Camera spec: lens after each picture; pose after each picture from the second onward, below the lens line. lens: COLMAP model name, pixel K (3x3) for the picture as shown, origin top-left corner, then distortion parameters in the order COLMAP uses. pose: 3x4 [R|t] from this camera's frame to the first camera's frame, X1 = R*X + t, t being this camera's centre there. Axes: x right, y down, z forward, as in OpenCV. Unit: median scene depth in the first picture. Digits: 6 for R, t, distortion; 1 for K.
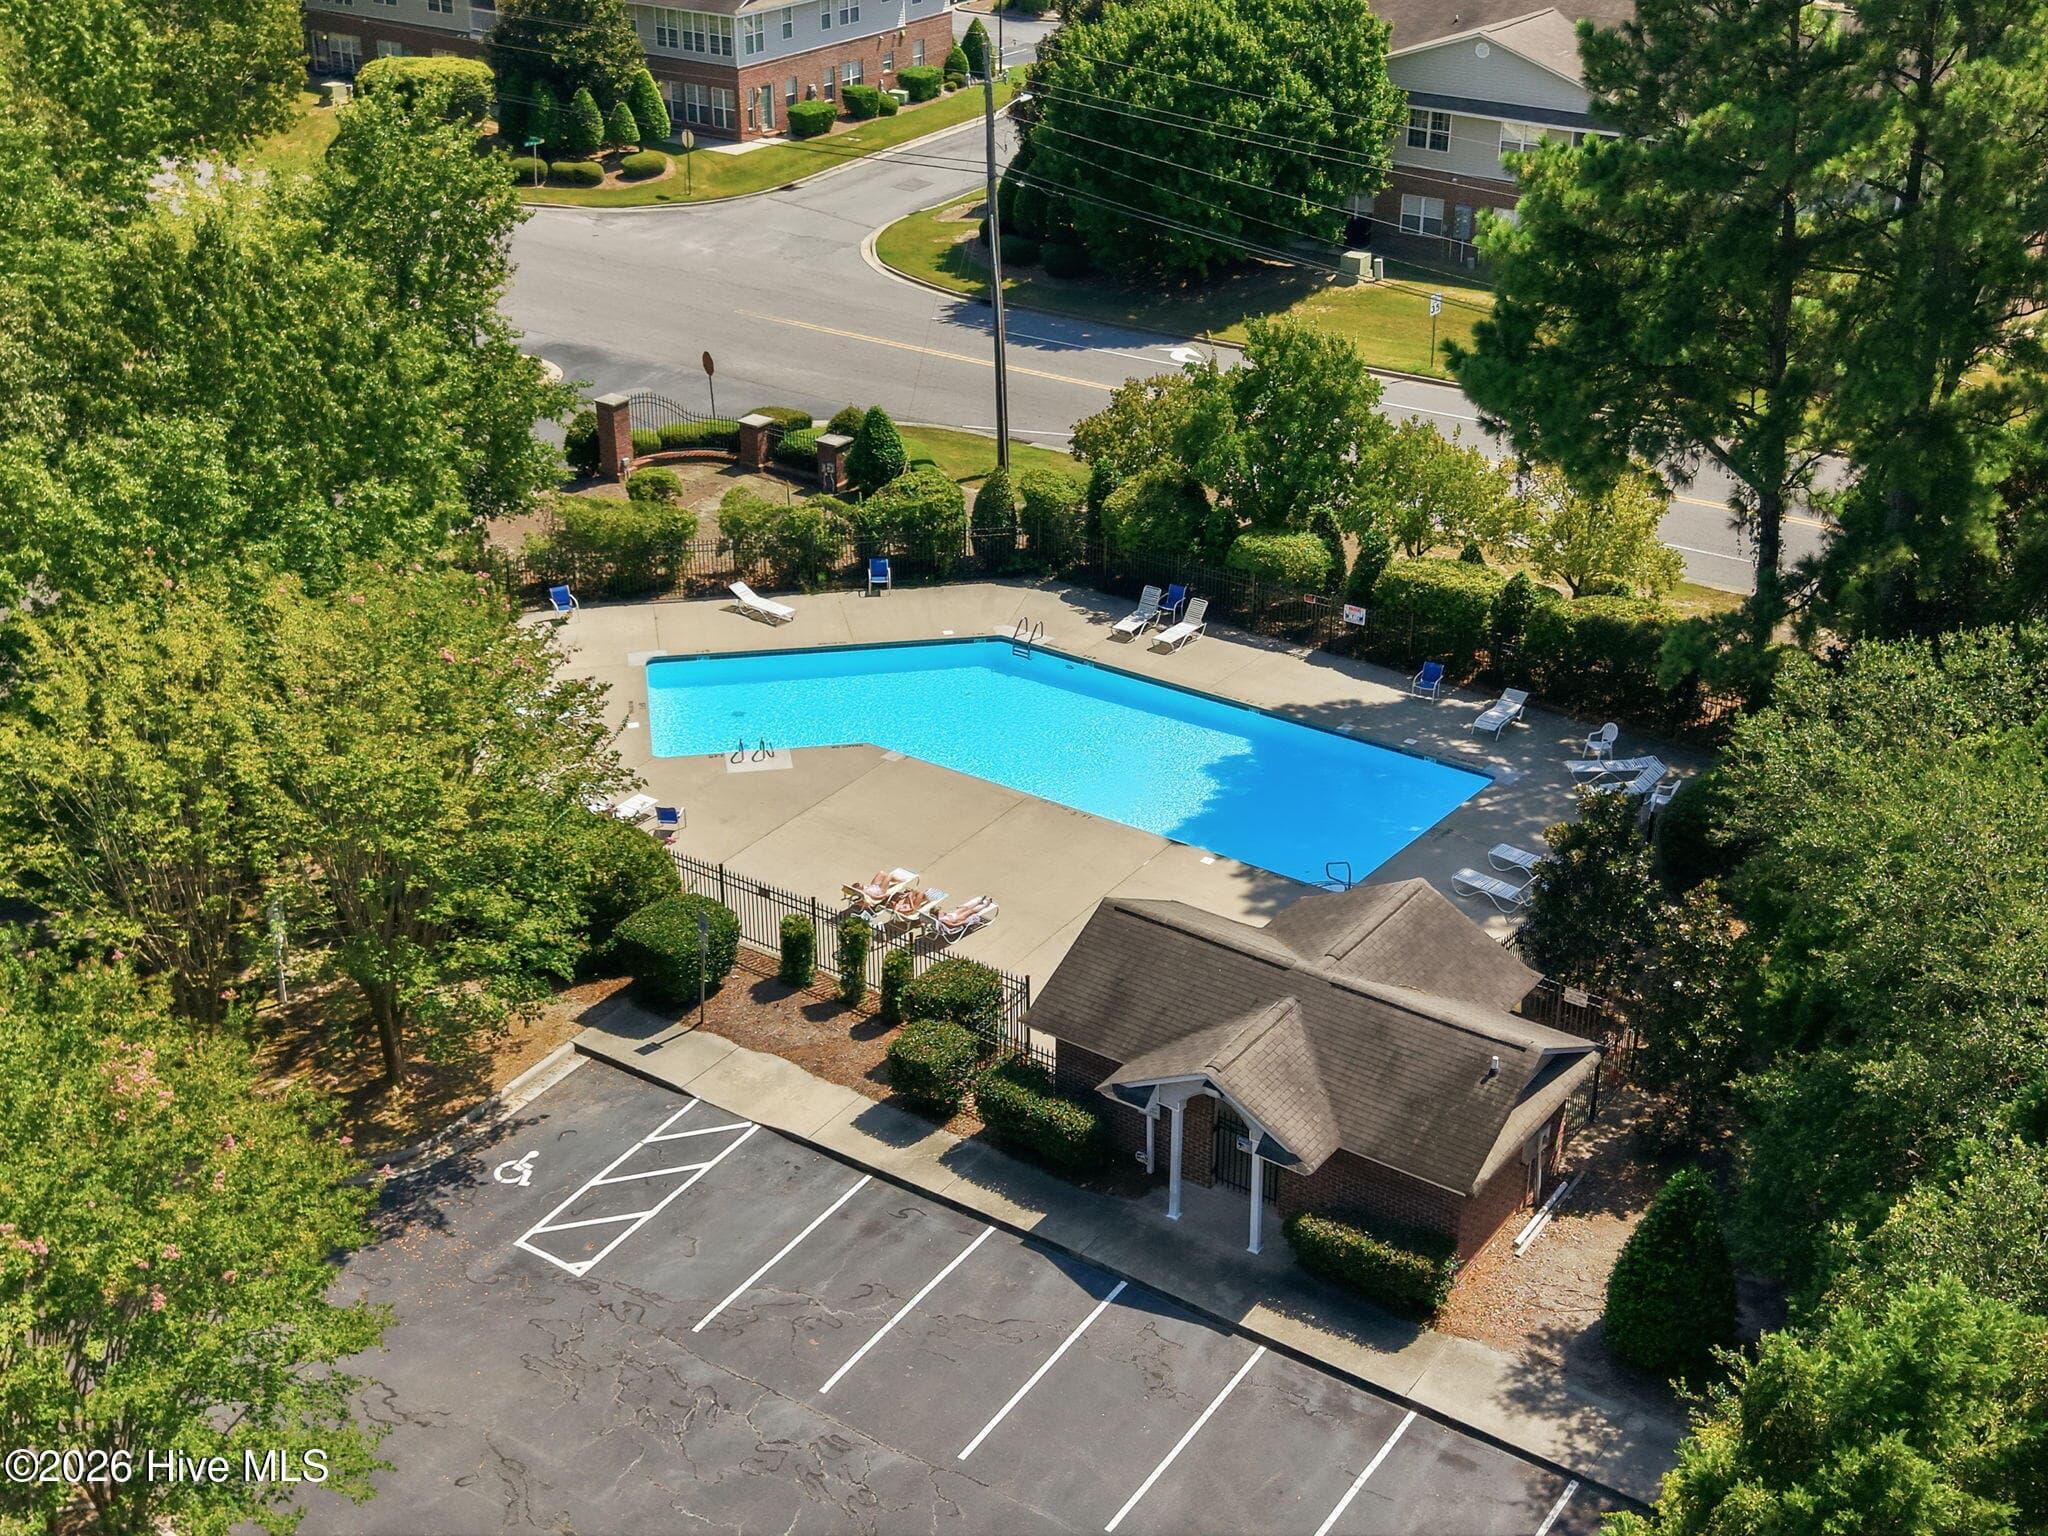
lens RADIAL K [[2525.7, 0, 1024.1], [0, 2525.7, 766.7], [0, 0, 1]] dist [0.037926, 0.000000]
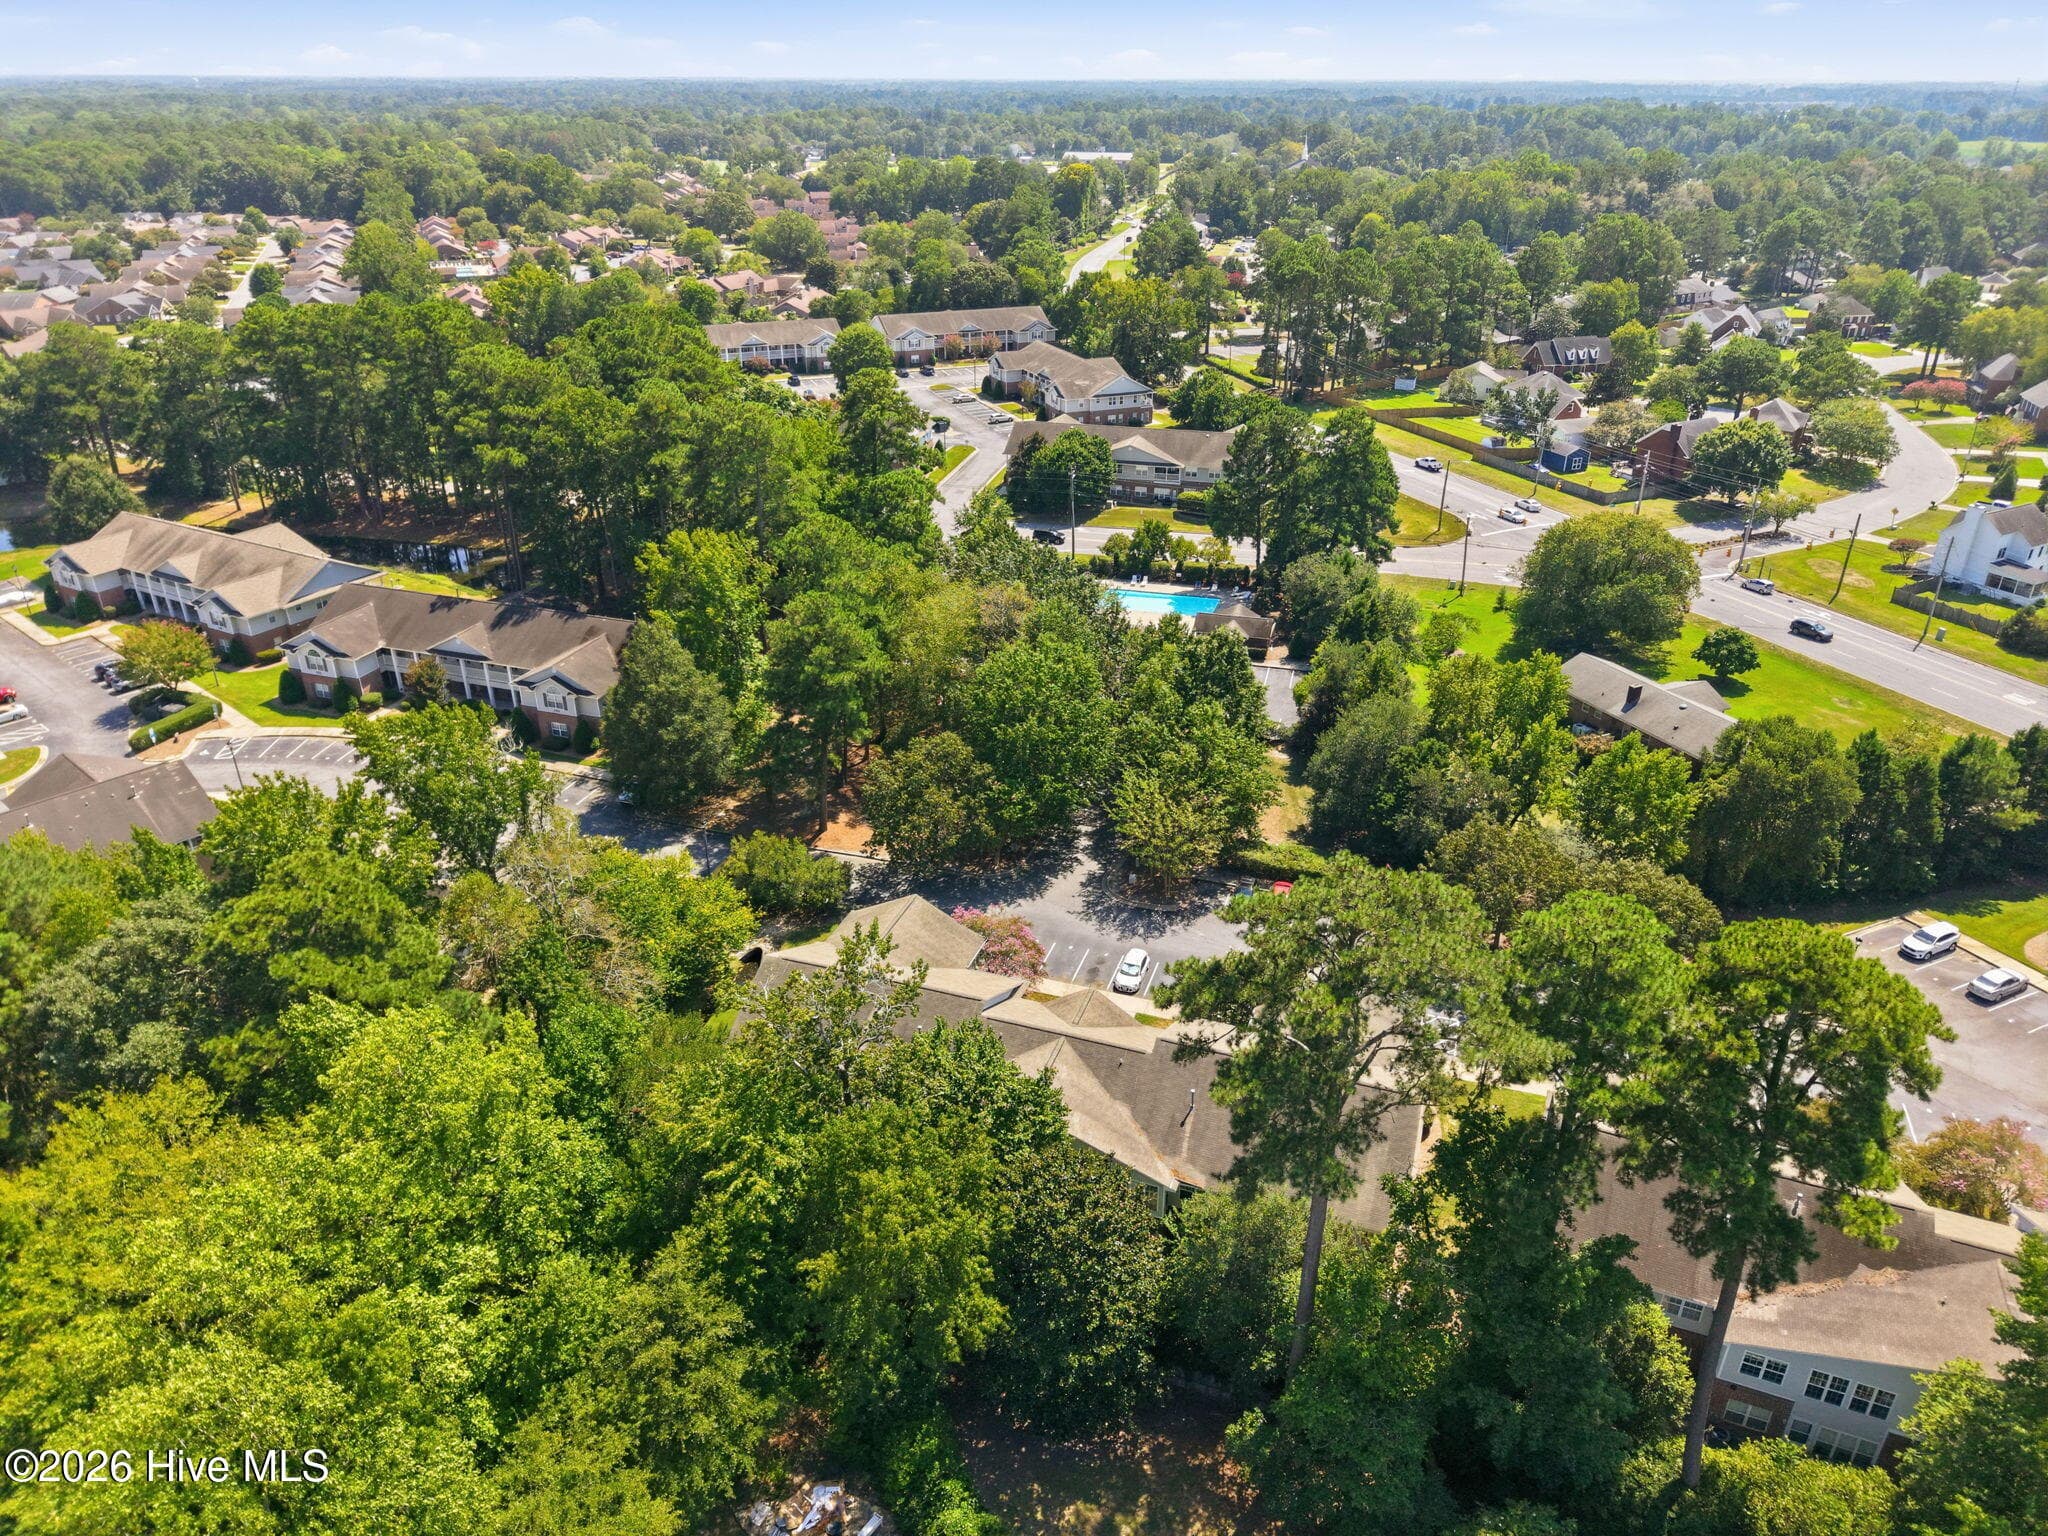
lens RADIAL K [[1363.2, 0, 1023.0], [0, 1363.2, 771.7], [0, 0, 1]] dist [-0.000628, -0.003250]
pose [[0.942049, -0.154354, 0.297856, -1.042126], [0.150851, 0.987942, 0.034861, 0.187543], [-0.299645, 0.012091, 0.953974, -1.510172]]
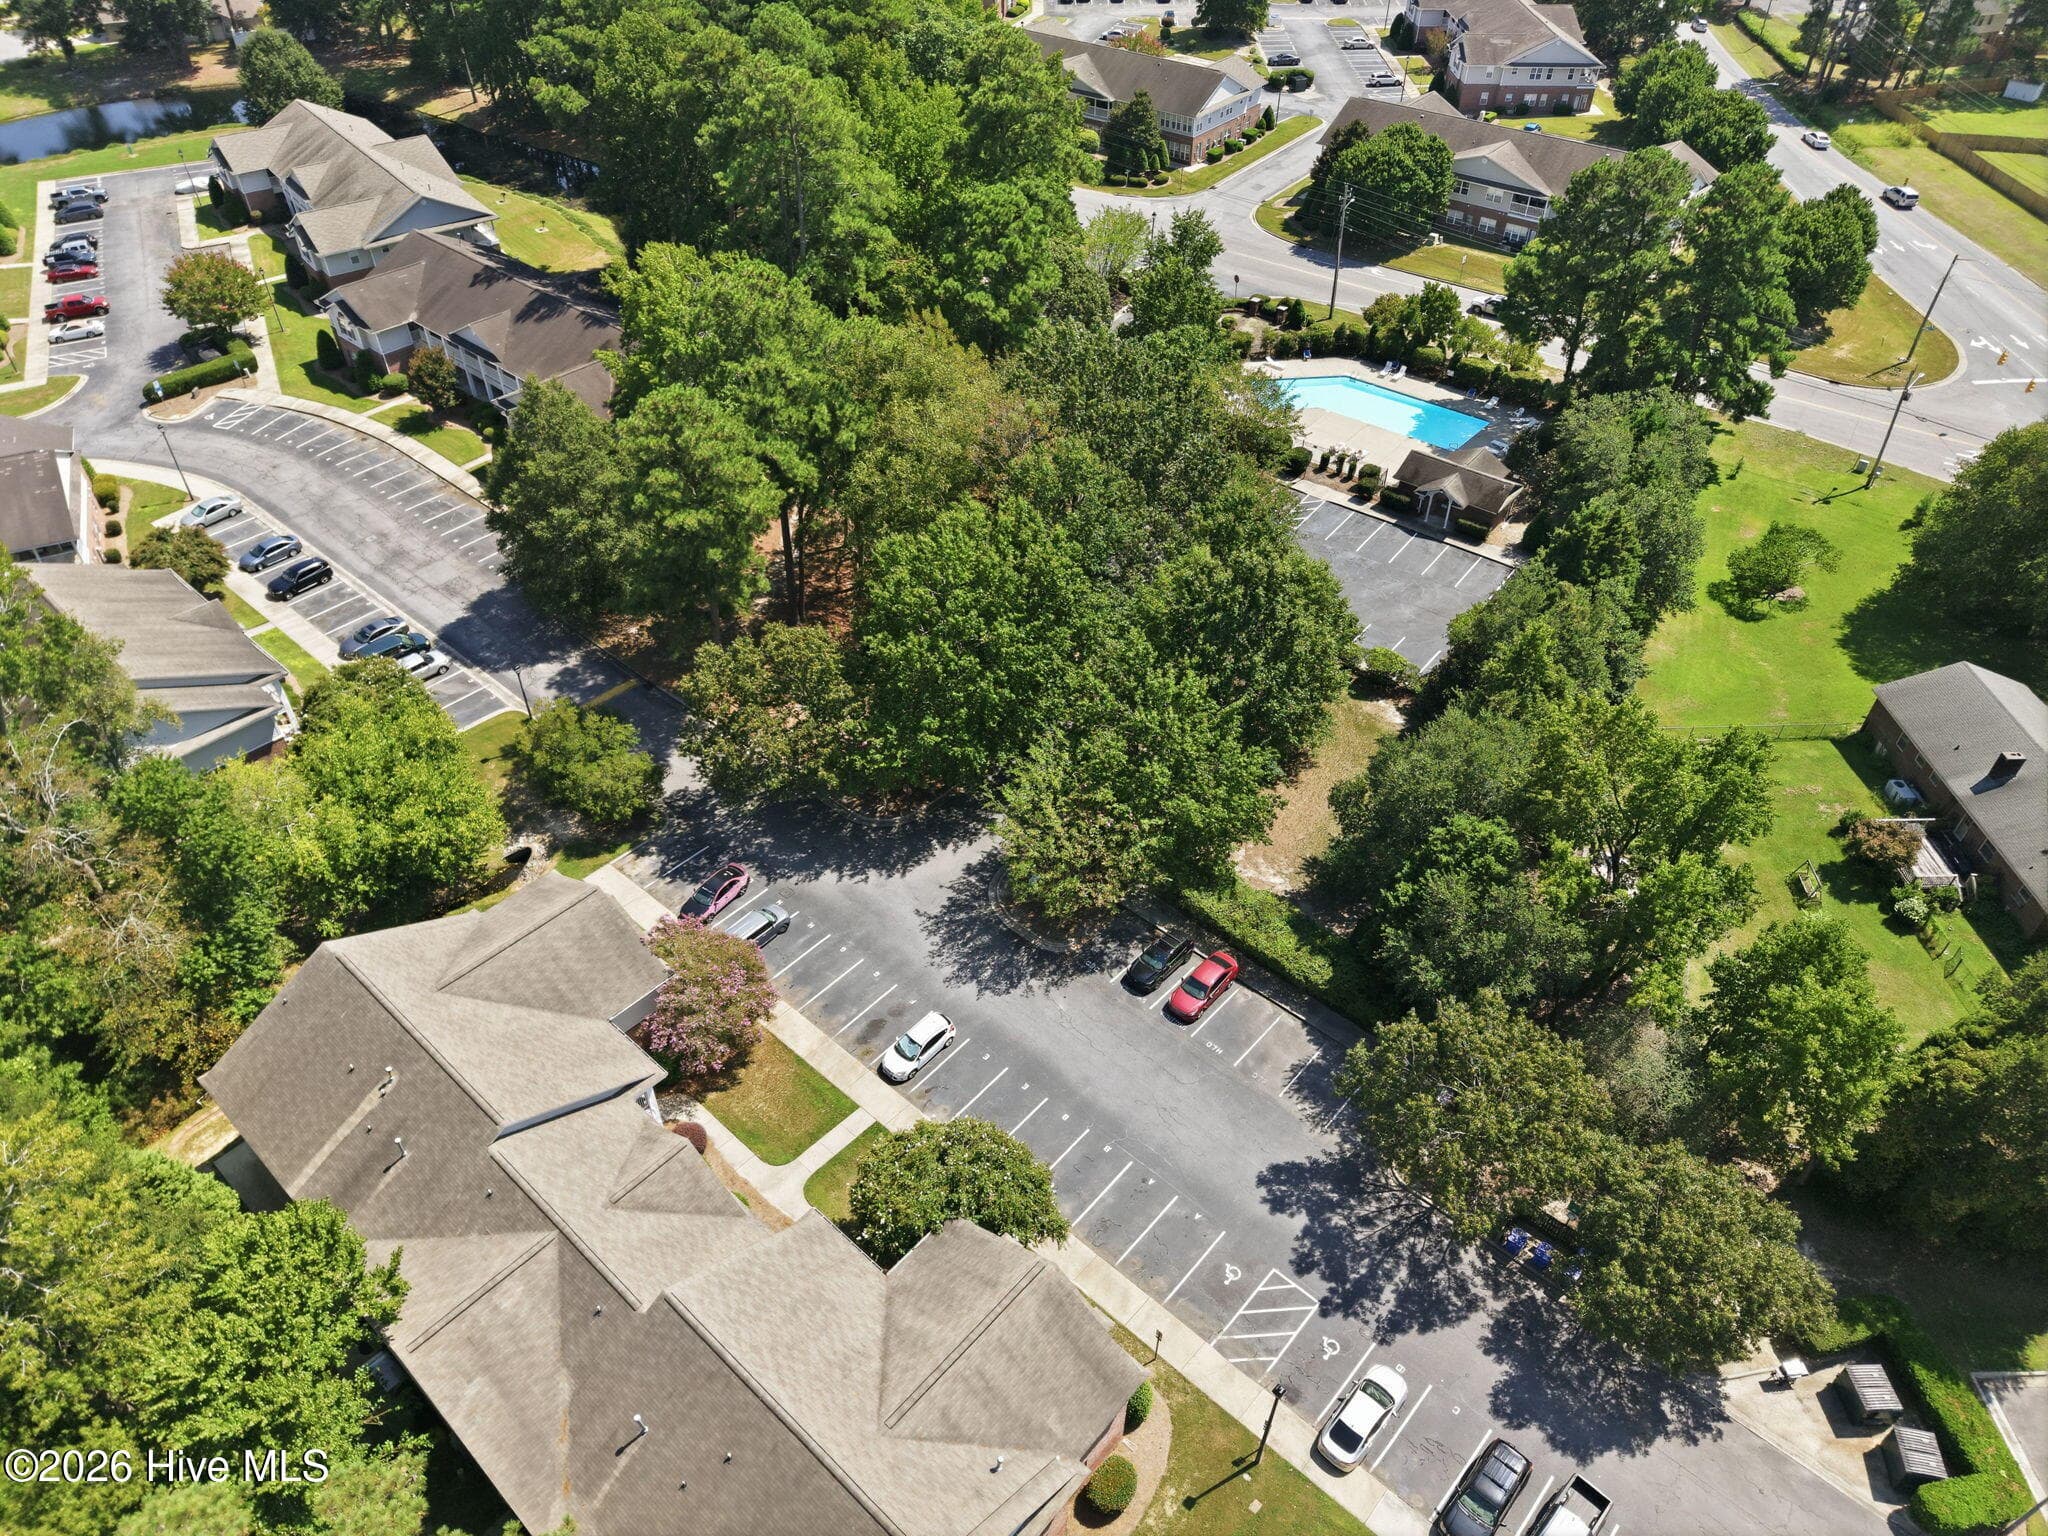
lens RADIAL K [[1363.2, 0, 1026.3], [0, 1363.2, 771.9], [0, 0, 1]] dist [-0.000628, -0.003250]
pose [[0.998589, 0.037529, -0.037577, -0.379593], [-0.026074, 0.962866, 0.268719, -0.019483], [0.046266, -0.267360, 0.962485, -1.049097]]
